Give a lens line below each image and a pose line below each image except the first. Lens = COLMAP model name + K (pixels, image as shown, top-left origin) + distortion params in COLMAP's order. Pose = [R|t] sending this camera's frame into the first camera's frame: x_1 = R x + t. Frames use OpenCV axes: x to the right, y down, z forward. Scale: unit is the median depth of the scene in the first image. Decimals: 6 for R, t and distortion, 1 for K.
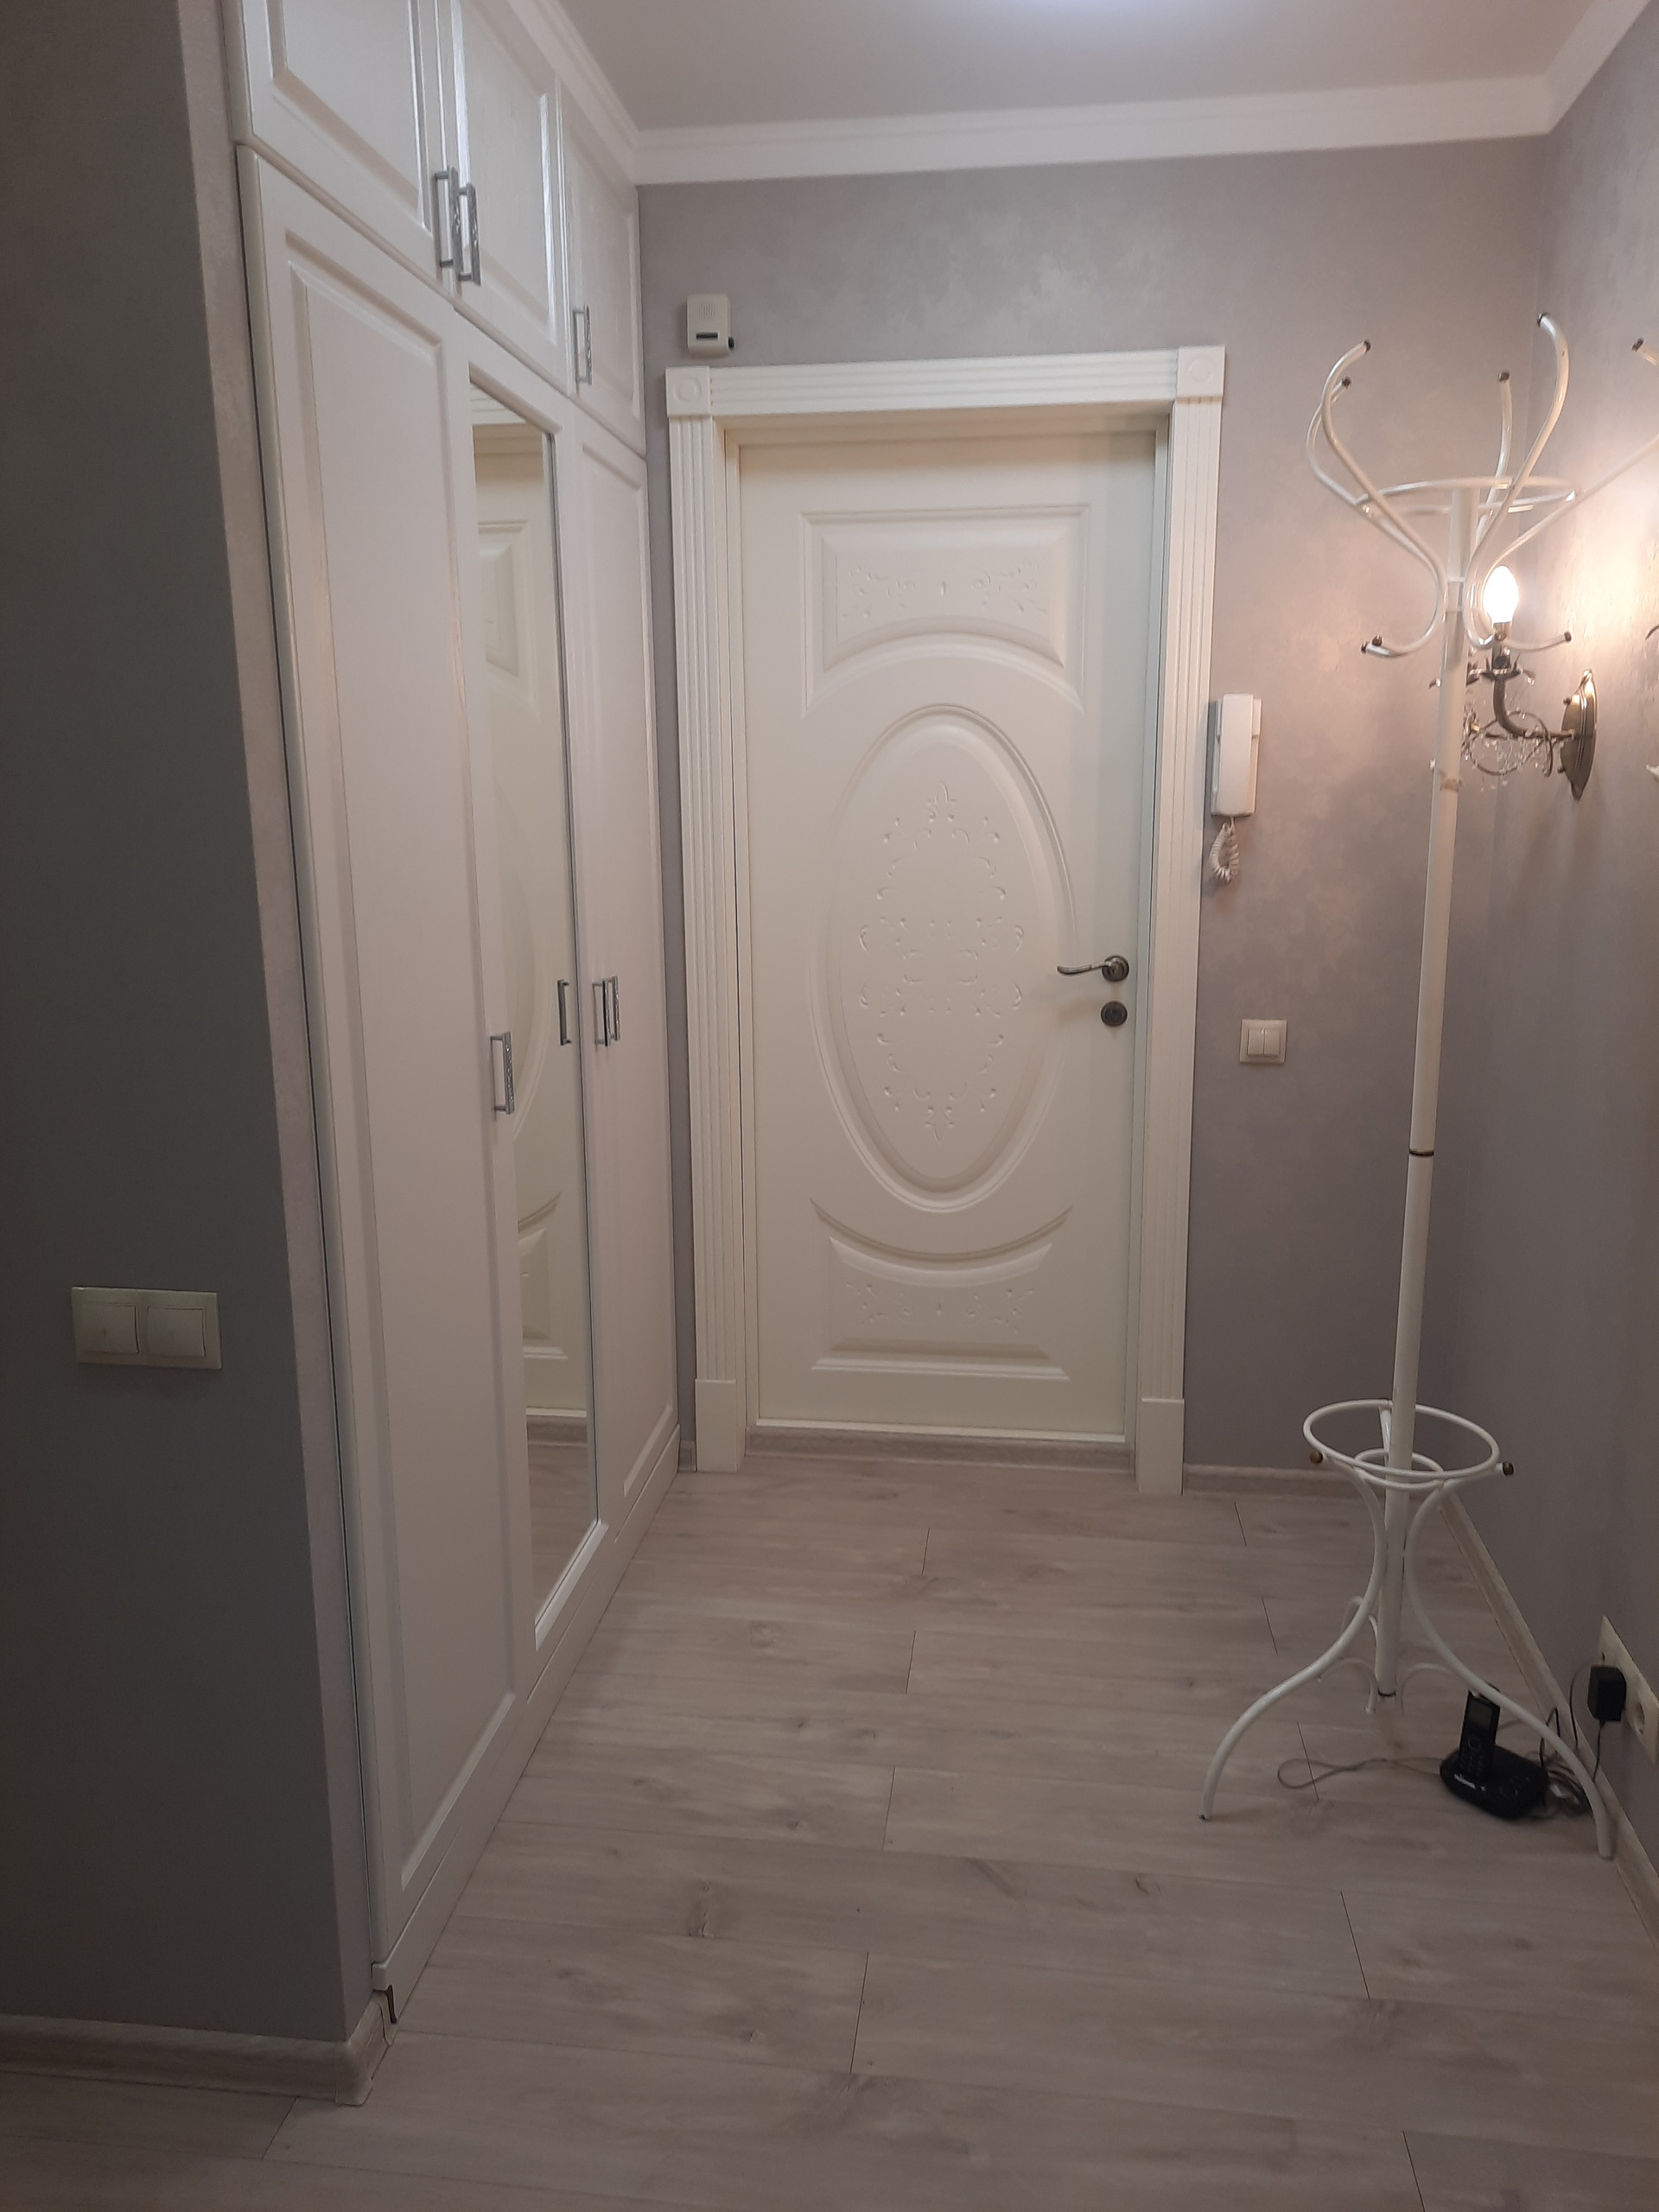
lens RADIAL K [[1611.0, 0, 828.9], [0, 1611.0, 1110.3], [0, 0, 1]] dist [0.069019, -0.072071]
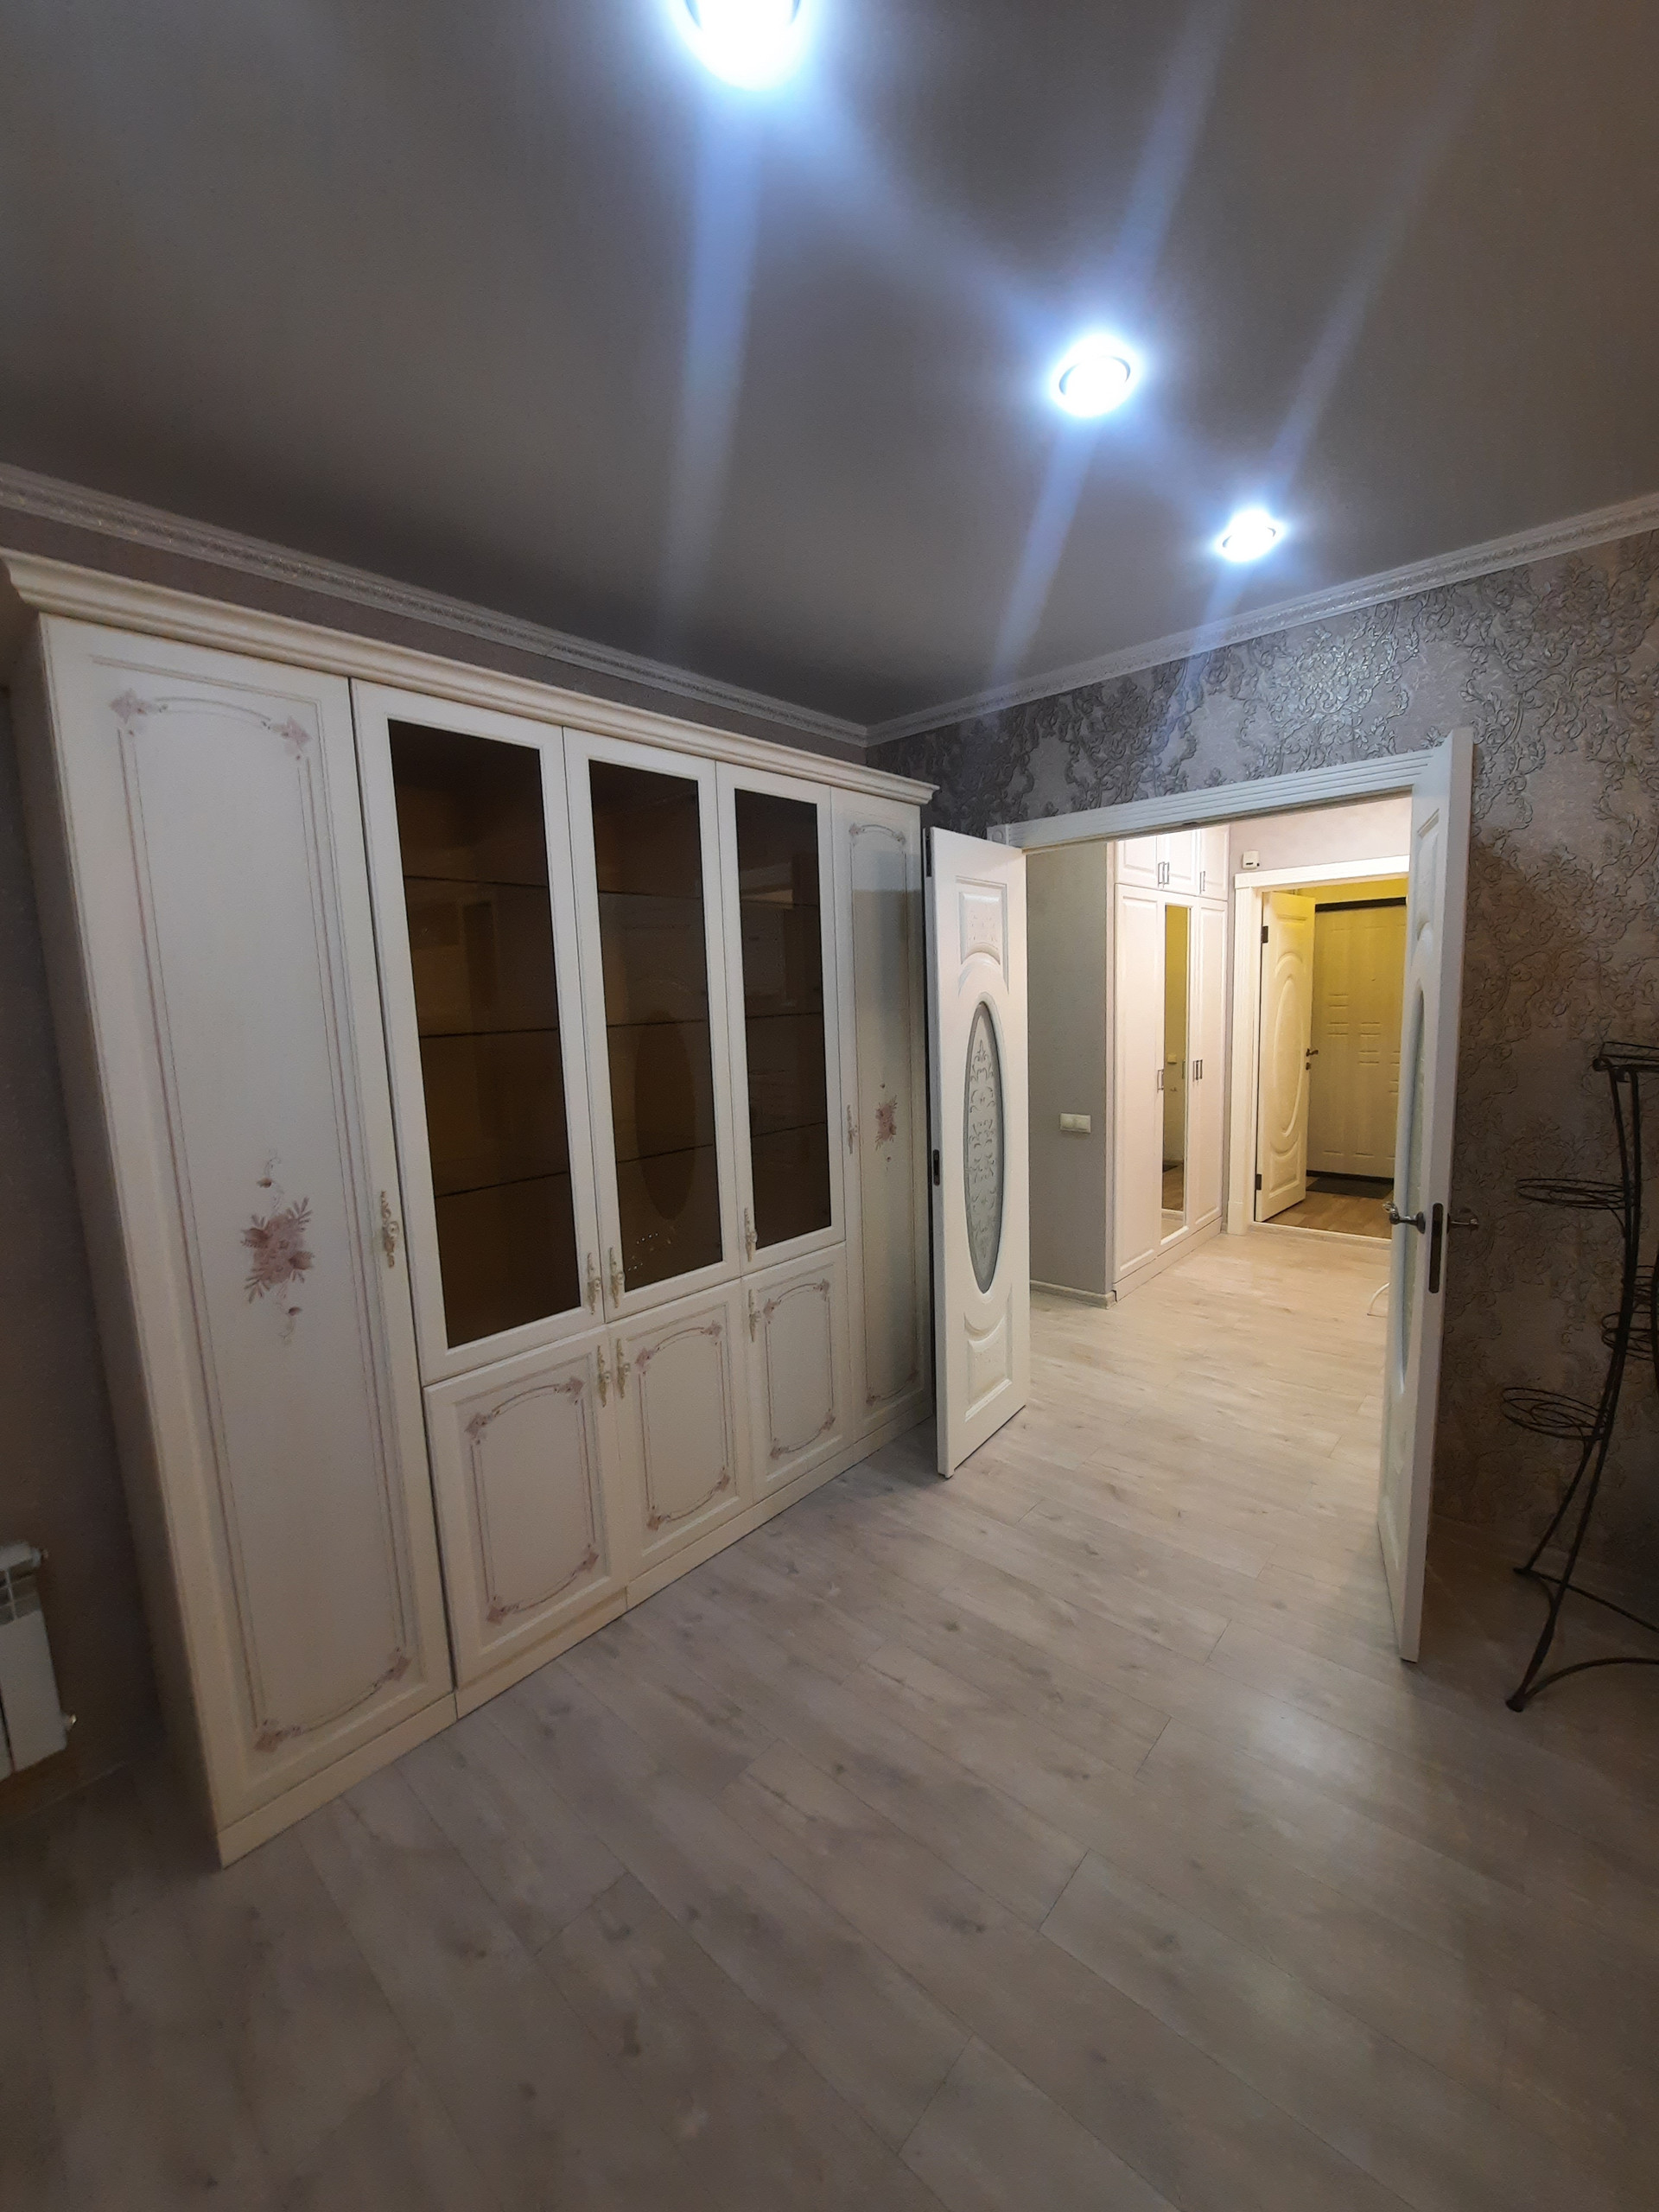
lens RADIAL K [[881.5, 0, 818.7], [0, 881.5, 1114.2], [0, 0, 1]] dist [-0.019395, 0.000111]
pose [[0.820606, 0.050380, -0.569270, 0.258694], [-0.086993, 0.995510, -0.037299, 0.166067], [0.564835, 0.080130, 0.821304, -0.933057]]
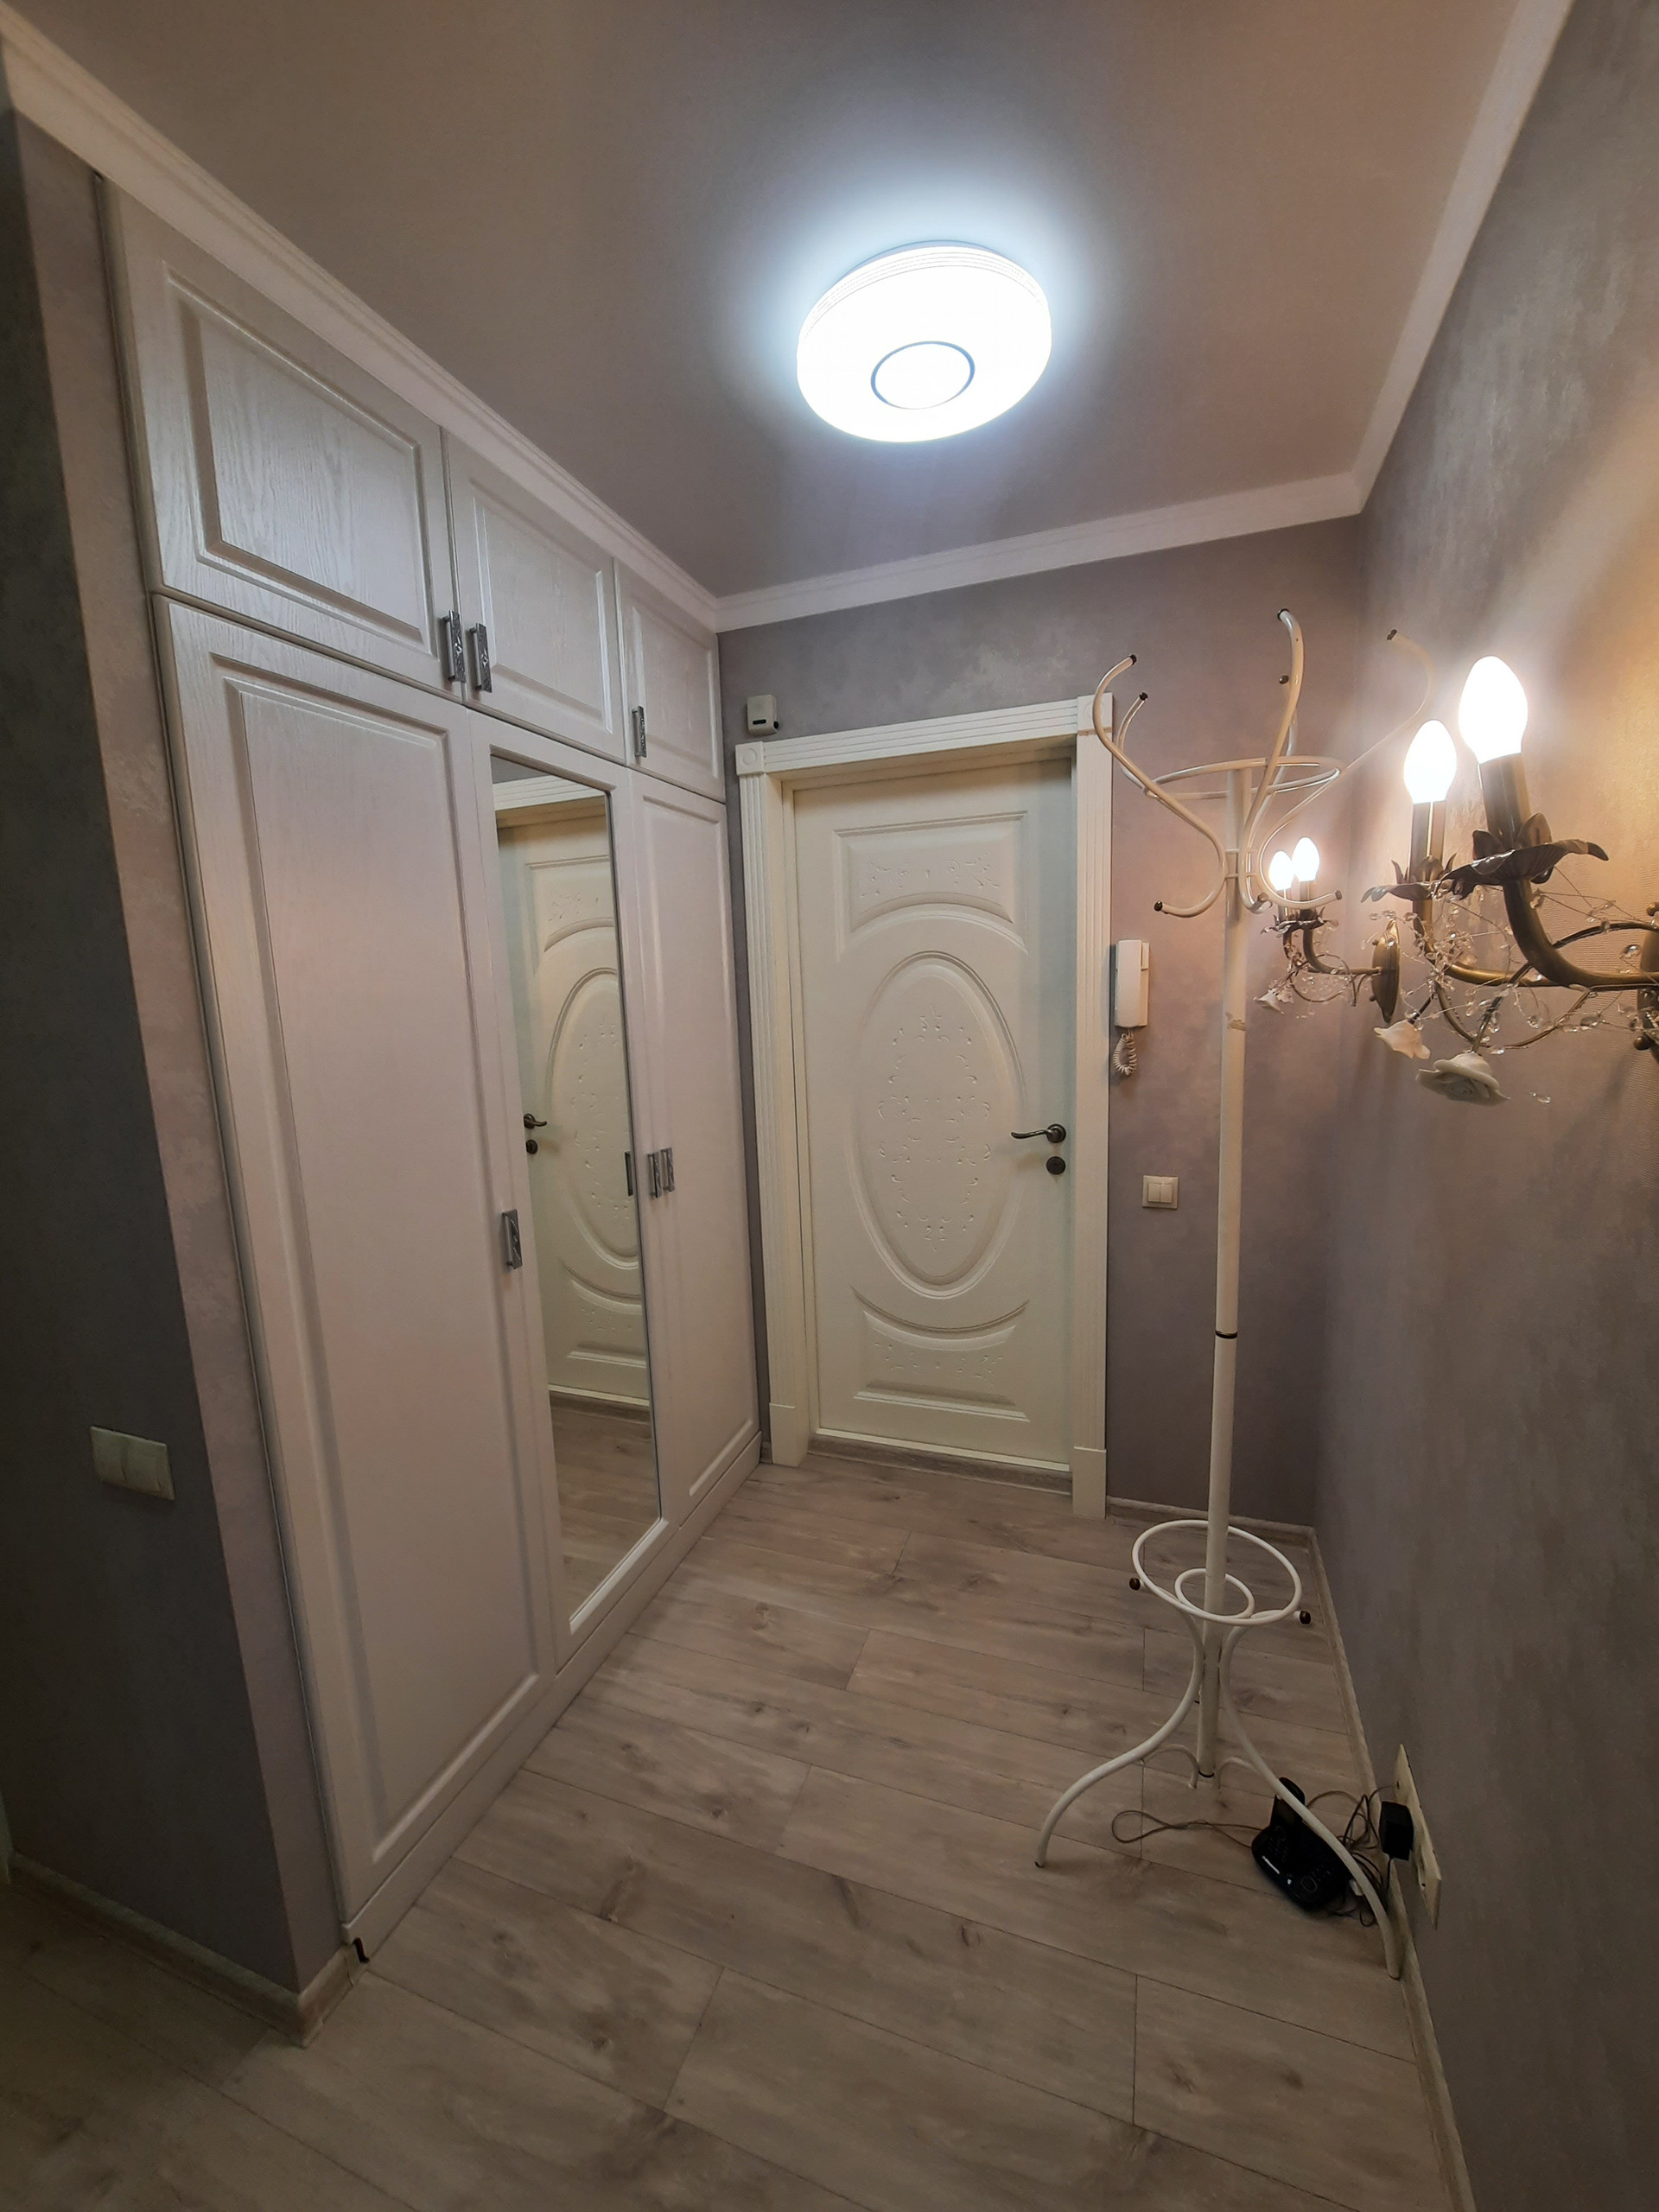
lens RADIAL K [[881.5, 0, 818.7], [0, 881.5, 1114.2], [0, 0, 1]] dist [-0.019395, 0.000111]
pose [[0.973460, 0.003548, -0.228831, 0.184878], [-0.014141, 0.998902, -0.044667, -0.082179], [0.228422, 0.046717, 0.972441, 0.259451]]
